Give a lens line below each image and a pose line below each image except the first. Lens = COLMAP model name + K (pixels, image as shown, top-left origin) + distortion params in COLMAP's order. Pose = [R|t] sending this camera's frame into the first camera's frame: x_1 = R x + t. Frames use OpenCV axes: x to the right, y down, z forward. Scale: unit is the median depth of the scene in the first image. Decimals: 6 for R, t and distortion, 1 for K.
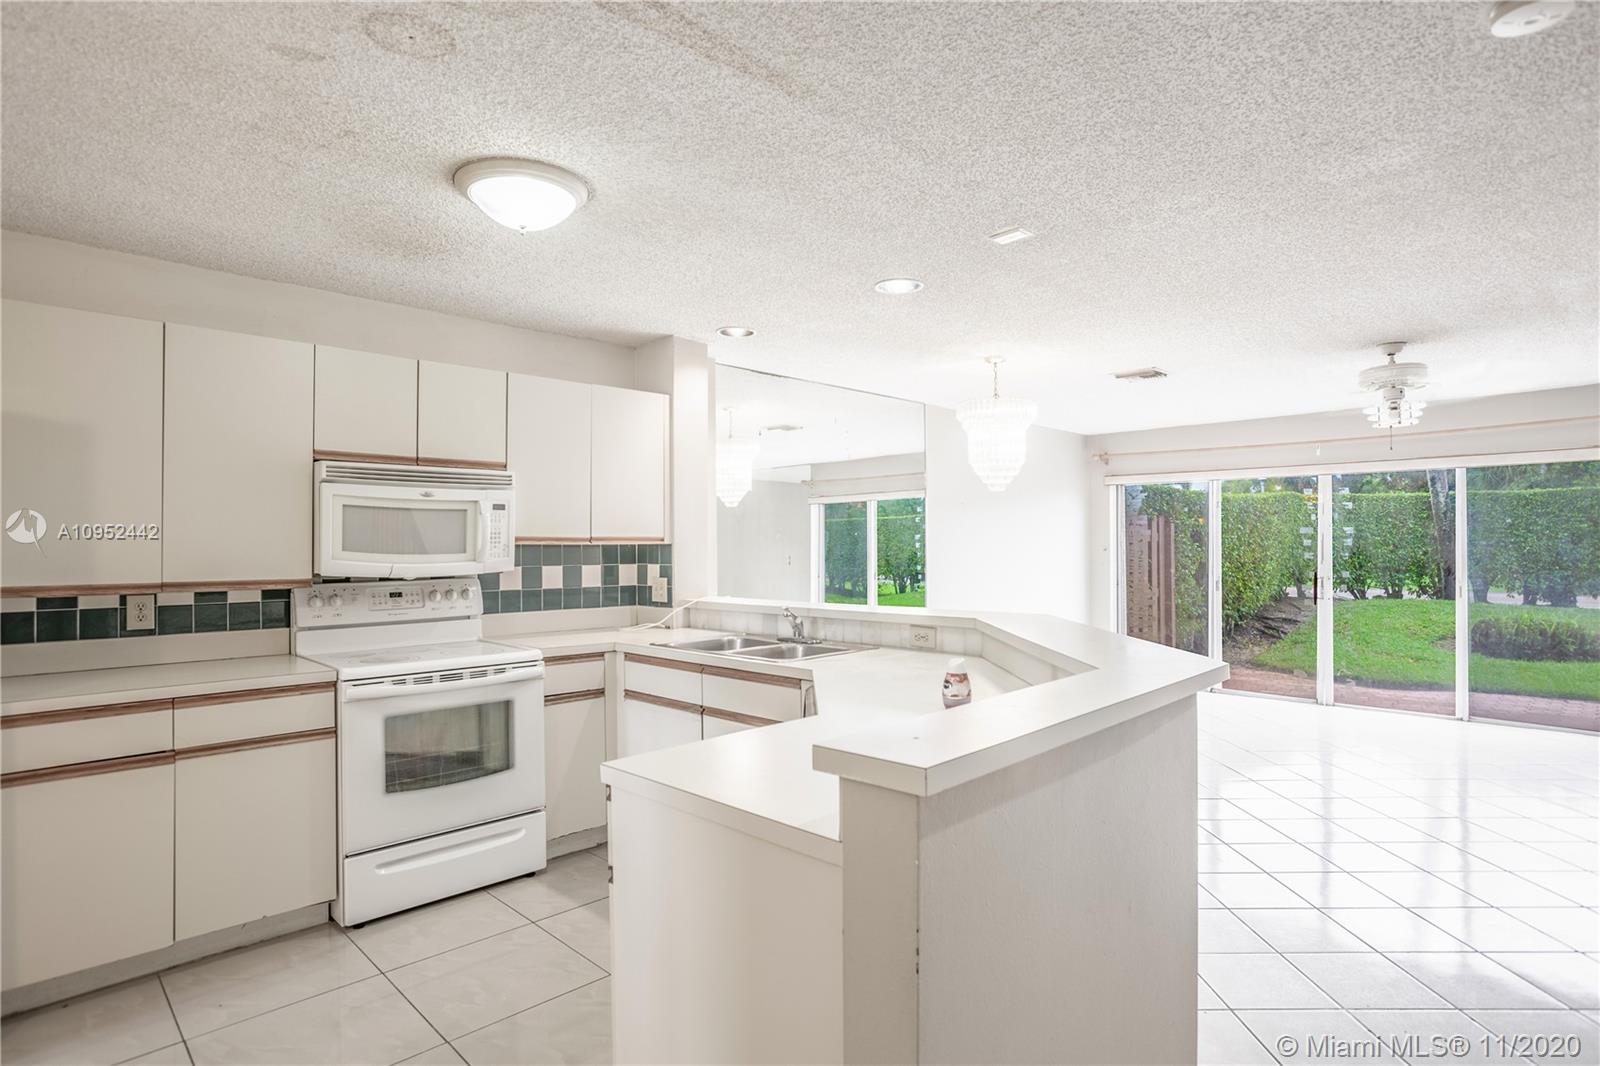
lens RADIAL K [[836.7, 0, 791.3], [0, 836.7, 537.2], [0, 0, 1]] dist [-0.047420, 0.026594]
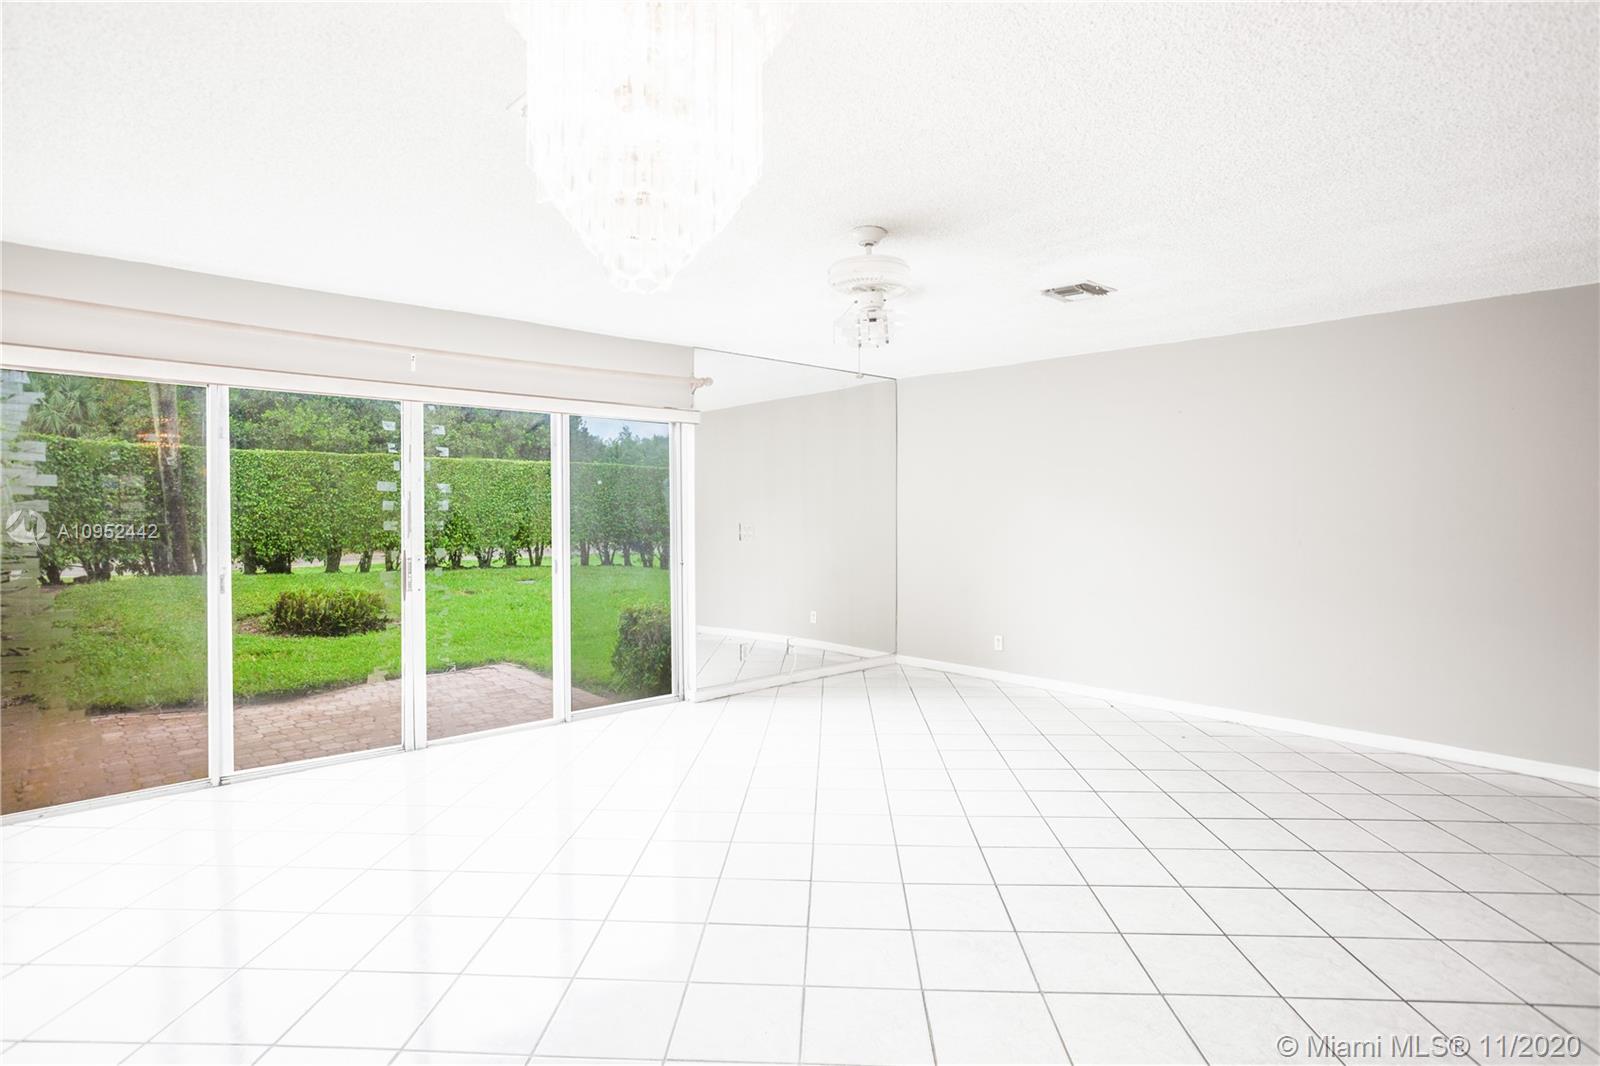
lens RADIAL K [[836.7, 0, 791.3], [0, 836.7, 537.2], [0, 0, 1]] dist [-0.047420, 0.026594]
pose [[0.040763, -0.031262, 0.998680, -0.003396], [-0.012025, 0.999423, 0.031777, 0.007139], [-0.999096, -0.013305, 0.040364, 0.681317]]
